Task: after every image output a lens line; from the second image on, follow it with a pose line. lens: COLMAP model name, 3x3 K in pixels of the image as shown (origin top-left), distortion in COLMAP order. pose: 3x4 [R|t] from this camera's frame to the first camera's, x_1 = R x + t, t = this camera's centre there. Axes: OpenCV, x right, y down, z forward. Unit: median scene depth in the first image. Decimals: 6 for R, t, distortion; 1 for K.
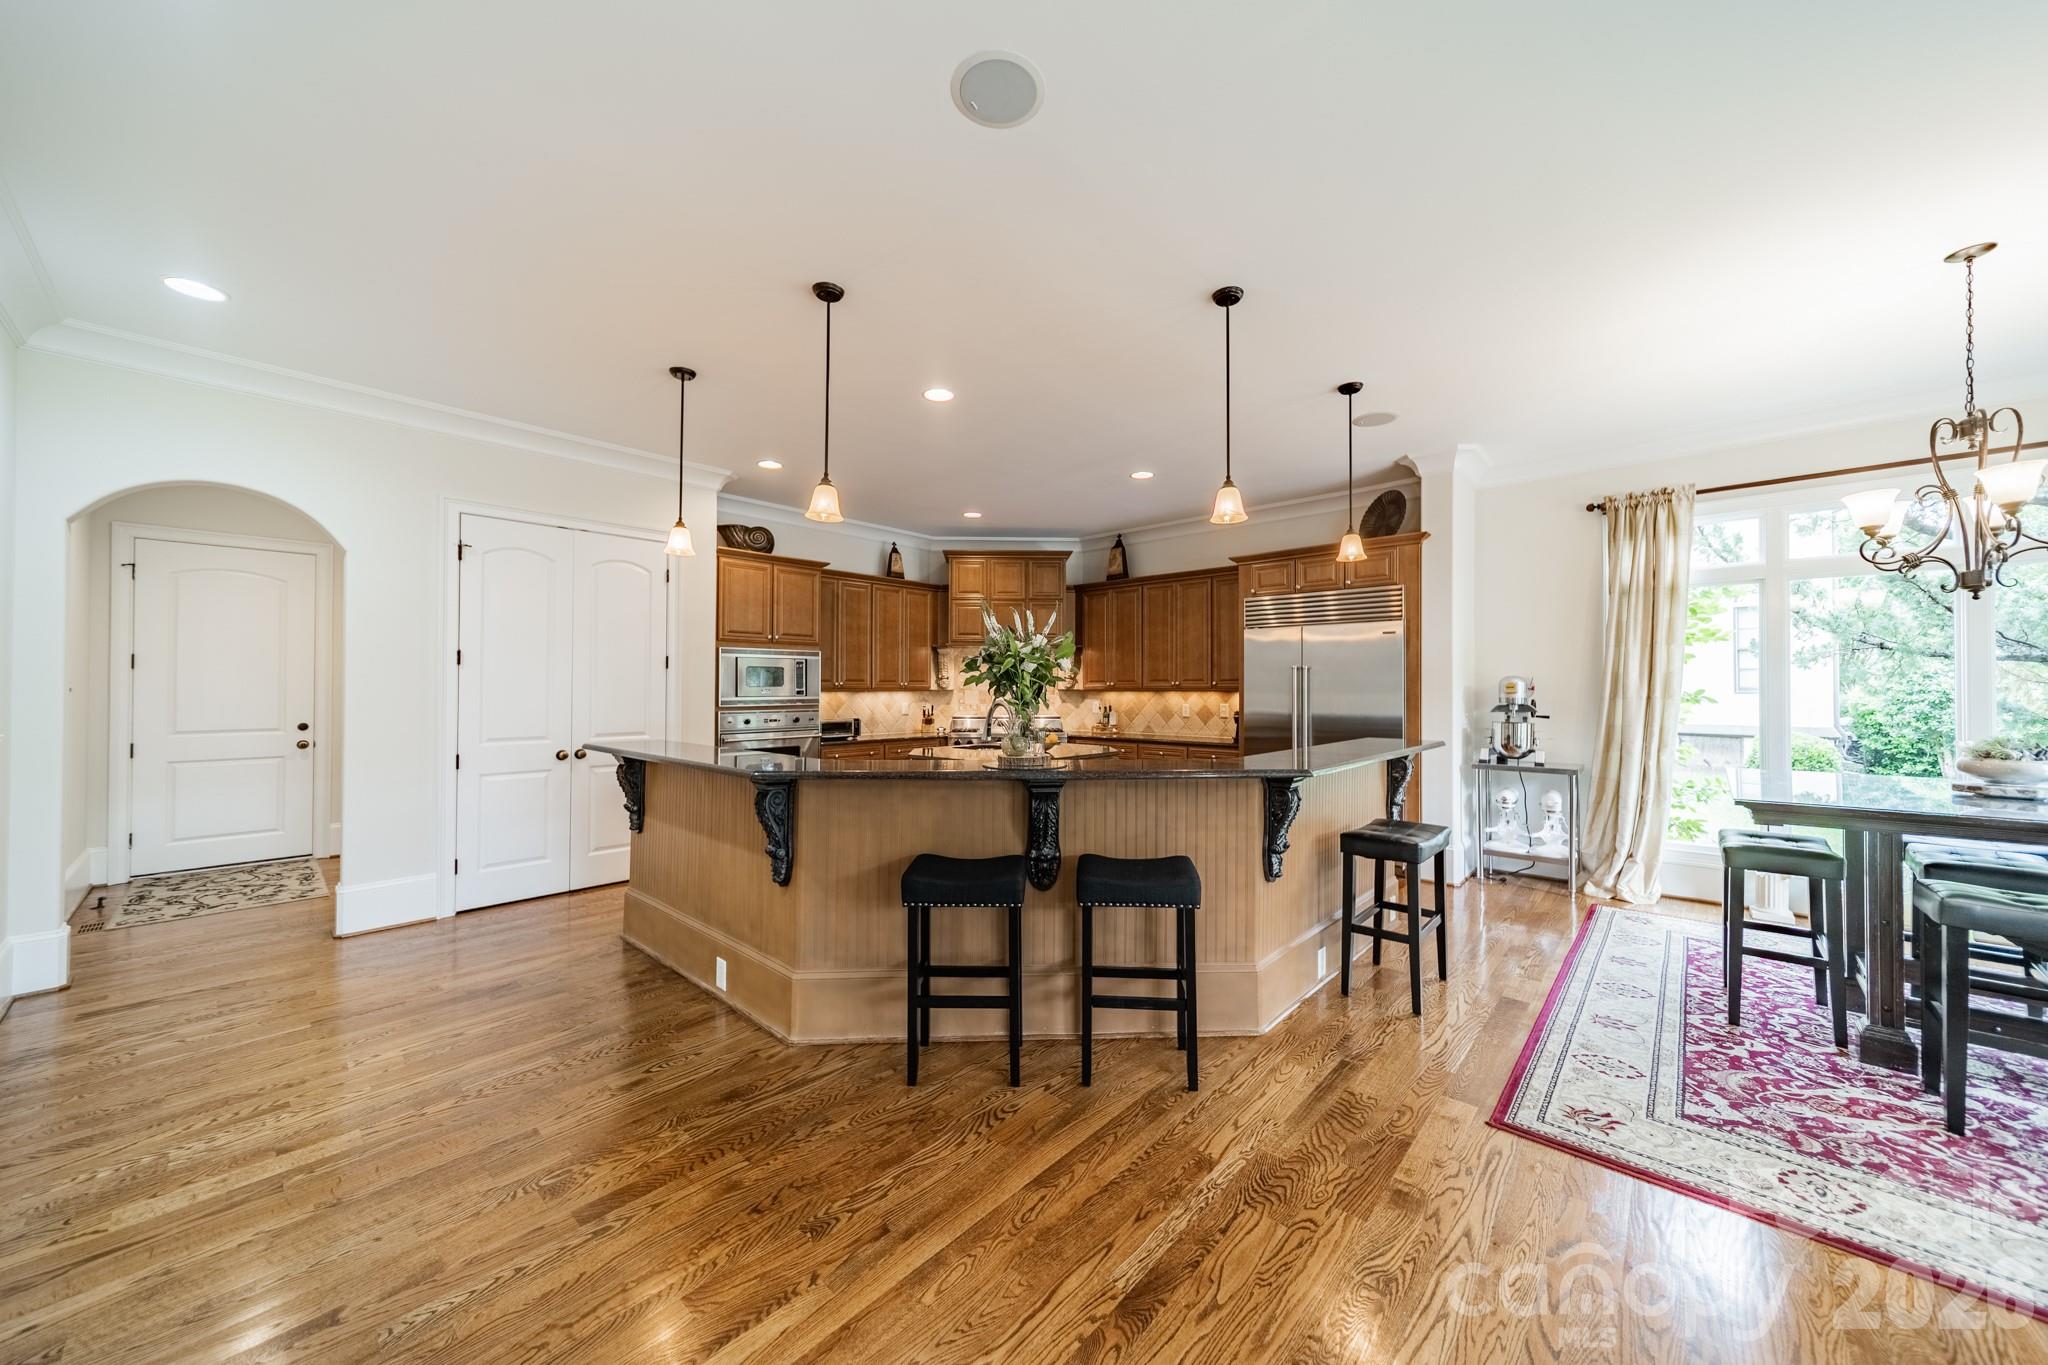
lens RADIAL K [[720.8, 0, 1032.1], [0, 720.8, 680.7], [0, 0, 1]] dist [0.007084, 0.000285]
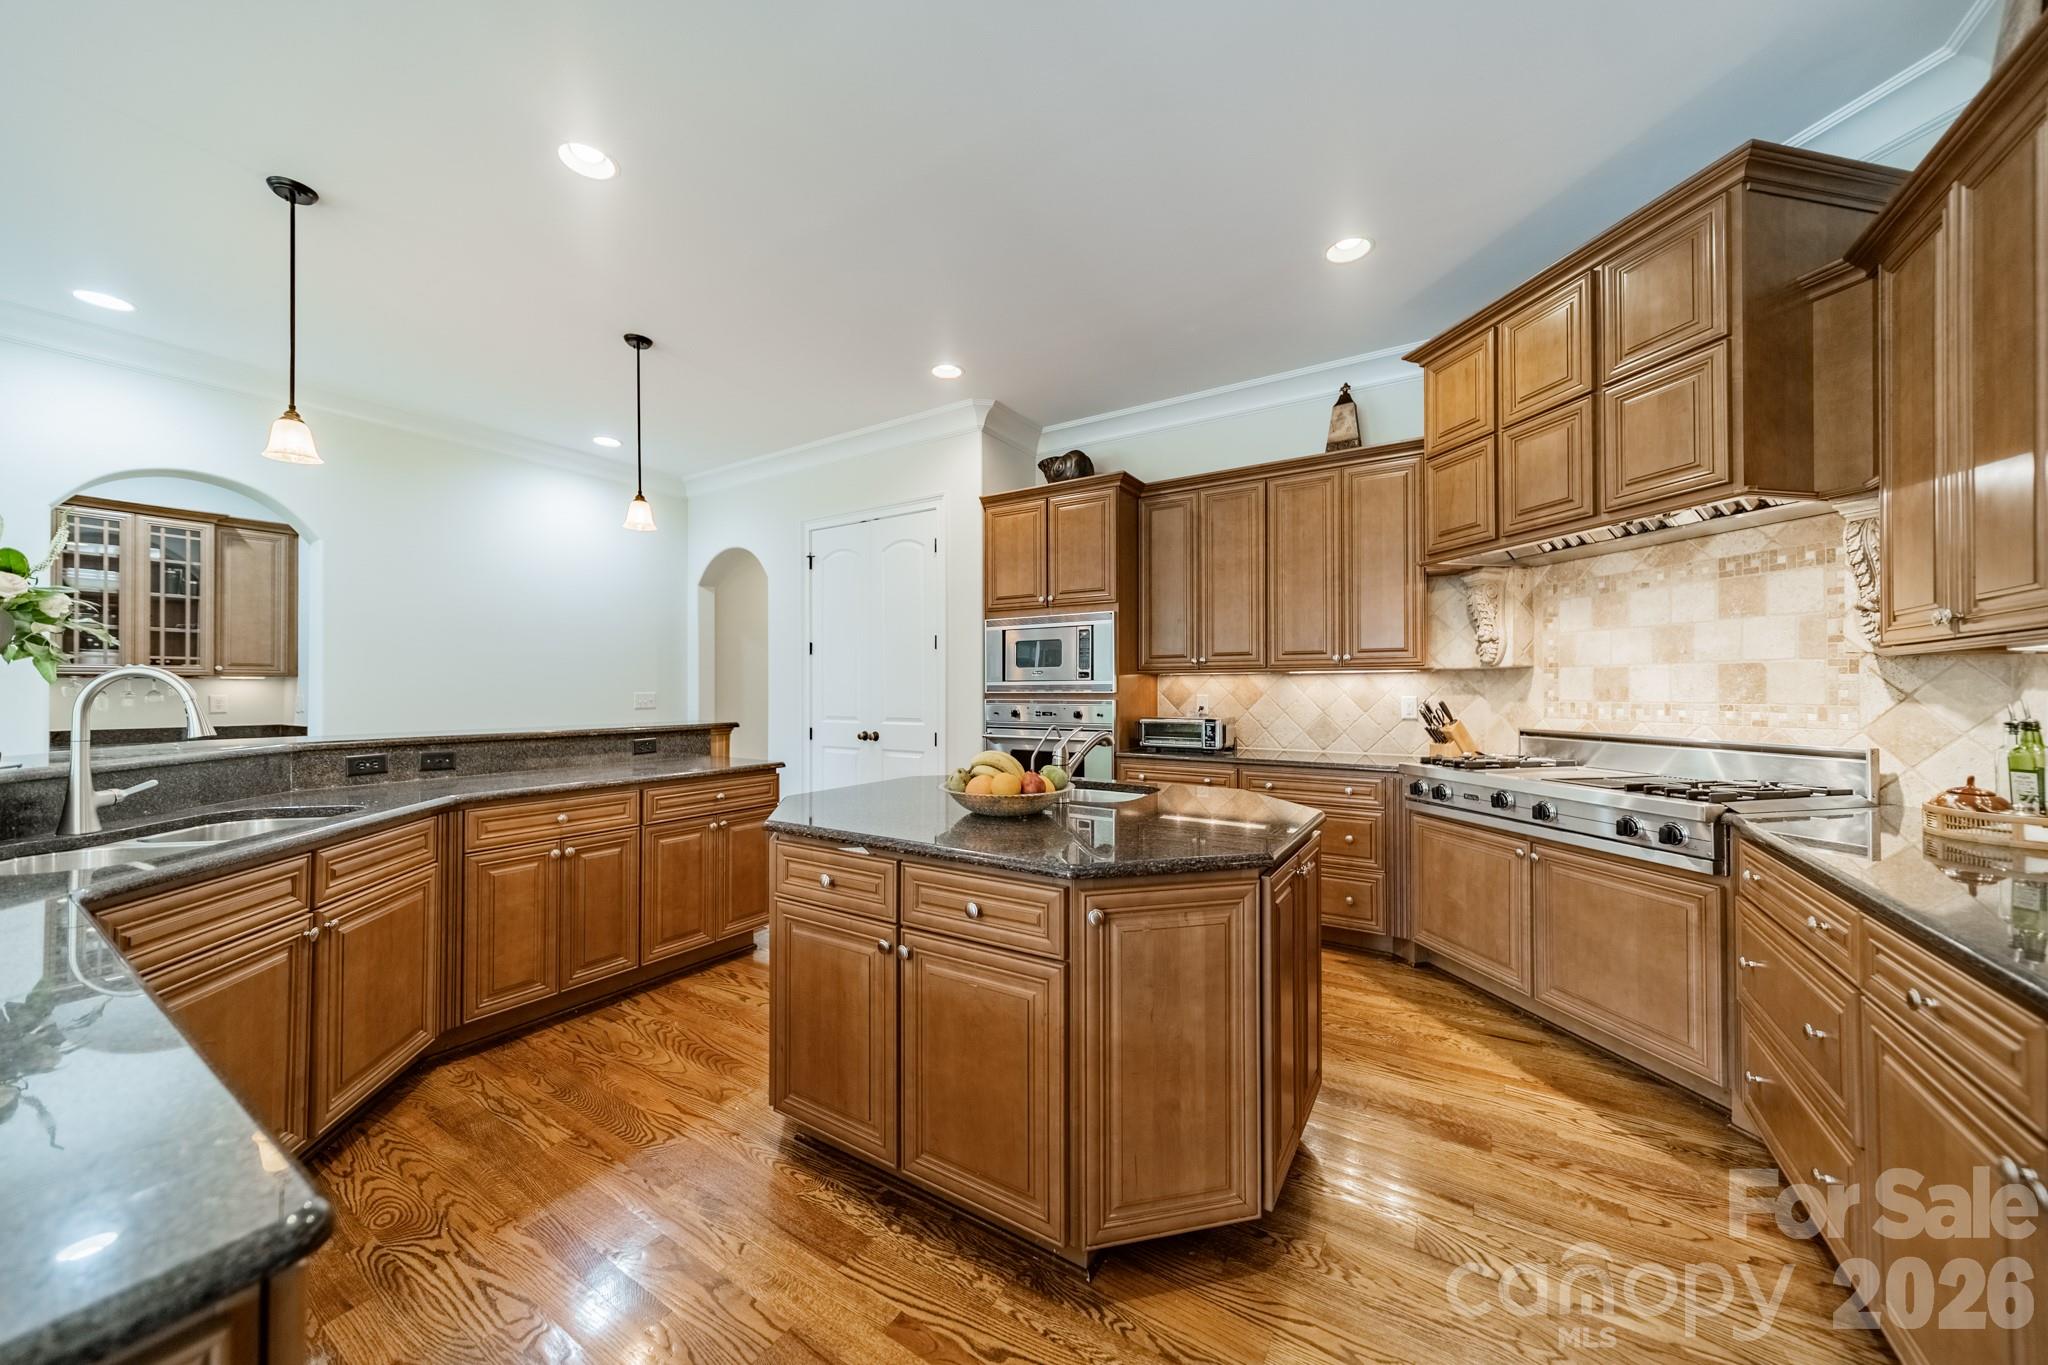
lens RADIAL K [[720.8, 0, 1023.7], [0, 720.8, 682.2], [0, 0, 1]] dist [0.007084, 0.000285]
pose [[0.165379, -0.008813, -0.986191, 0.338339], [0.013345, 0.999889, -0.006698, 0.027032], [0.986140, -0.012053, 0.165478, 0.829965]]
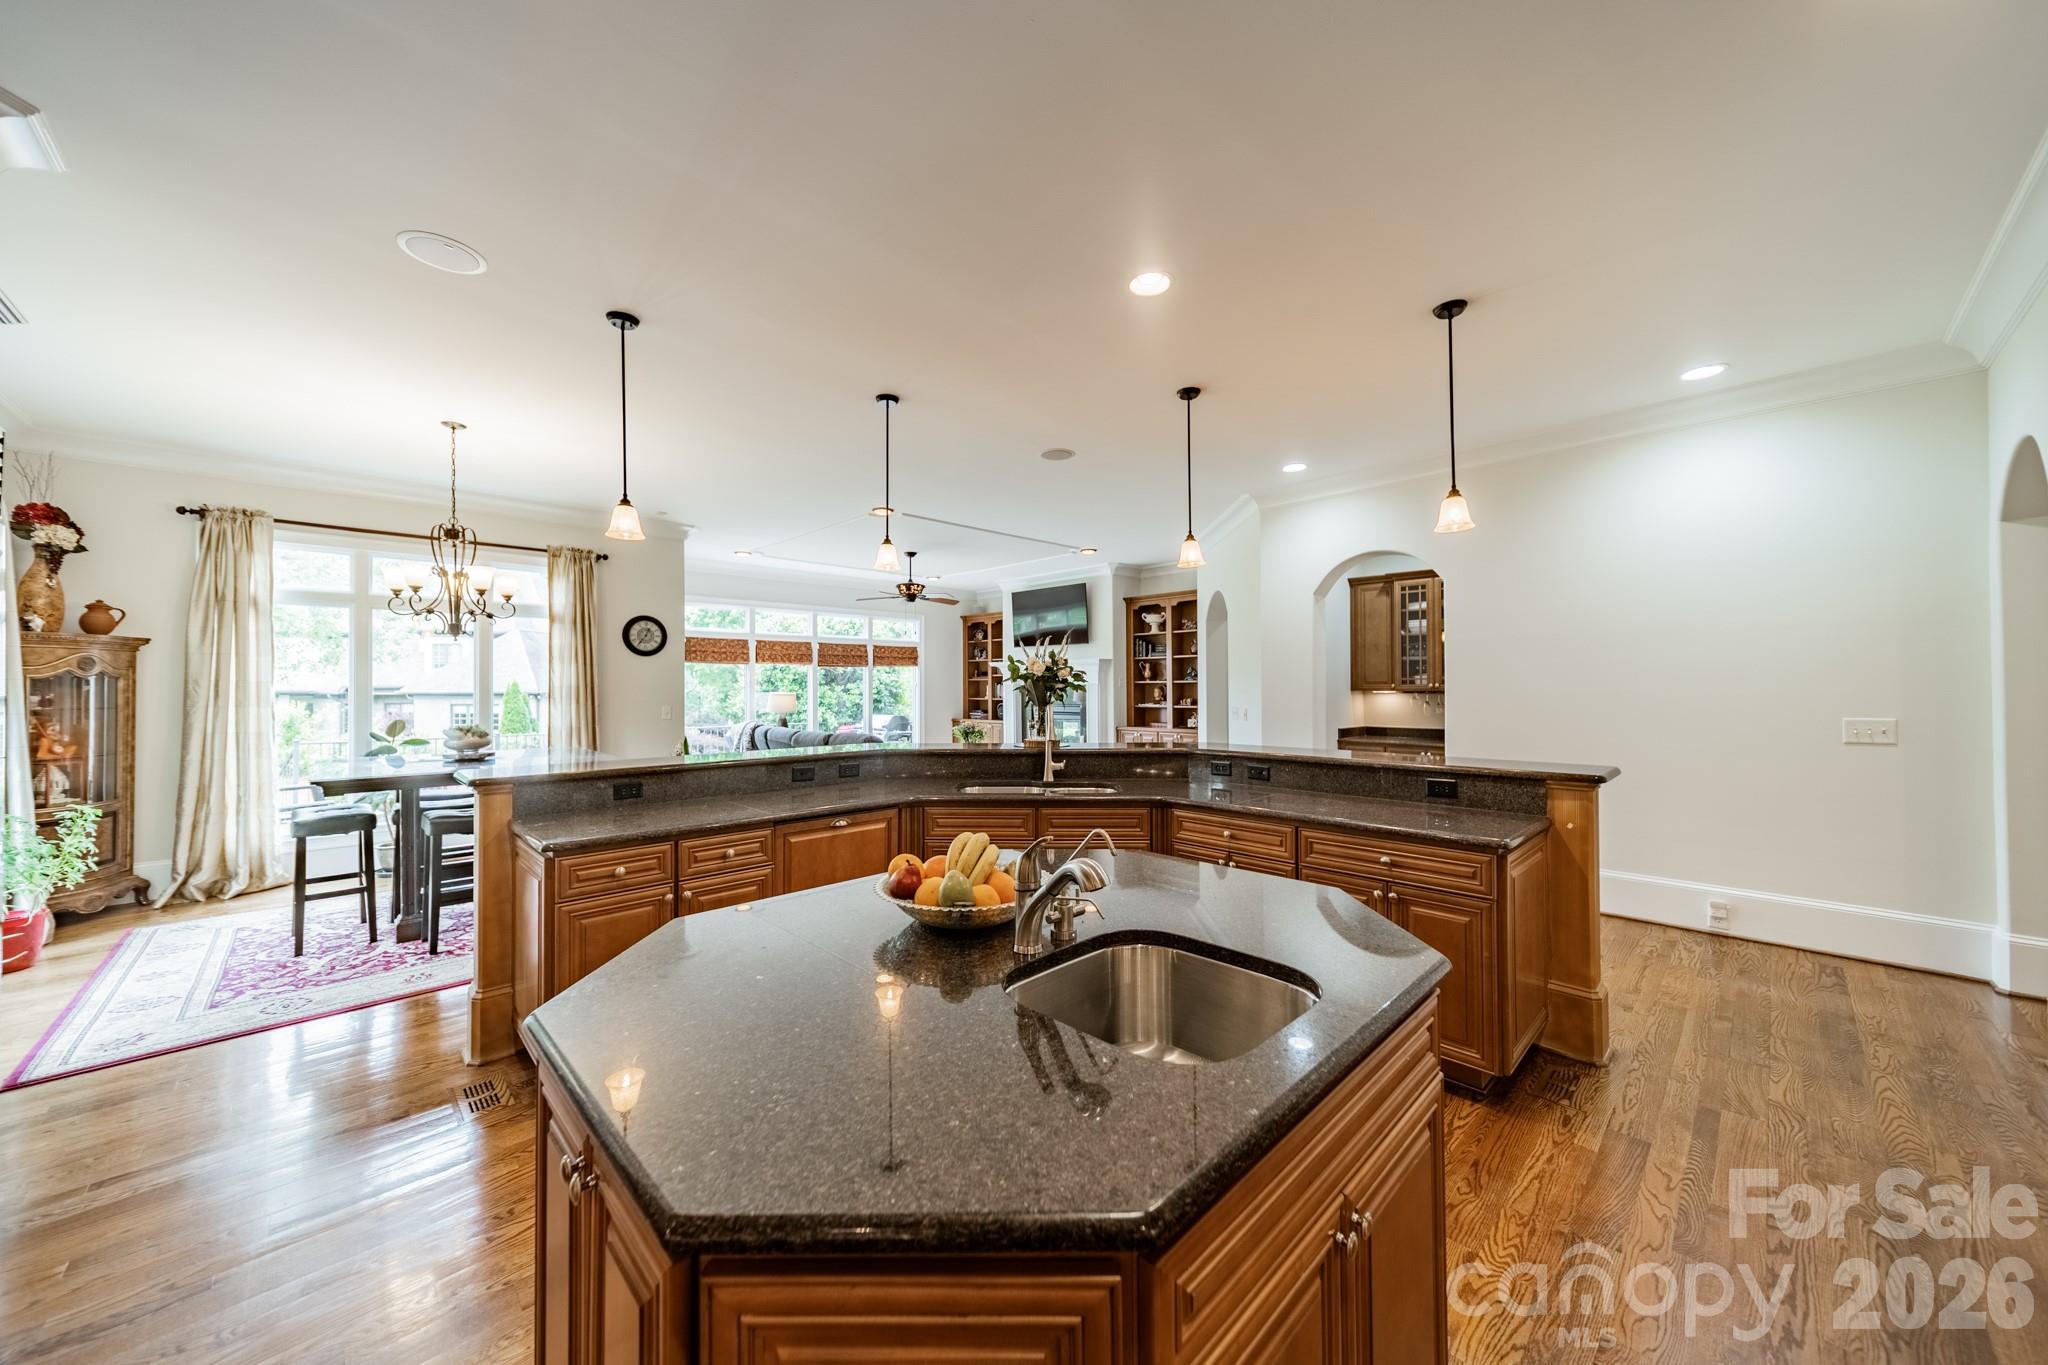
lens RADIAL K [[720.8, 0, 1036.6], [0, 720.8, 678.0], [0, 0, 1]] dist [0.007084, 0.000285]
pose [[-0.998040, 0.005760, 0.062320, -0.043674], [0.004283, 0.999708, -0.023801, 0.005942], [-0.062439, -0.023487, -0.997772, 1.136359]]
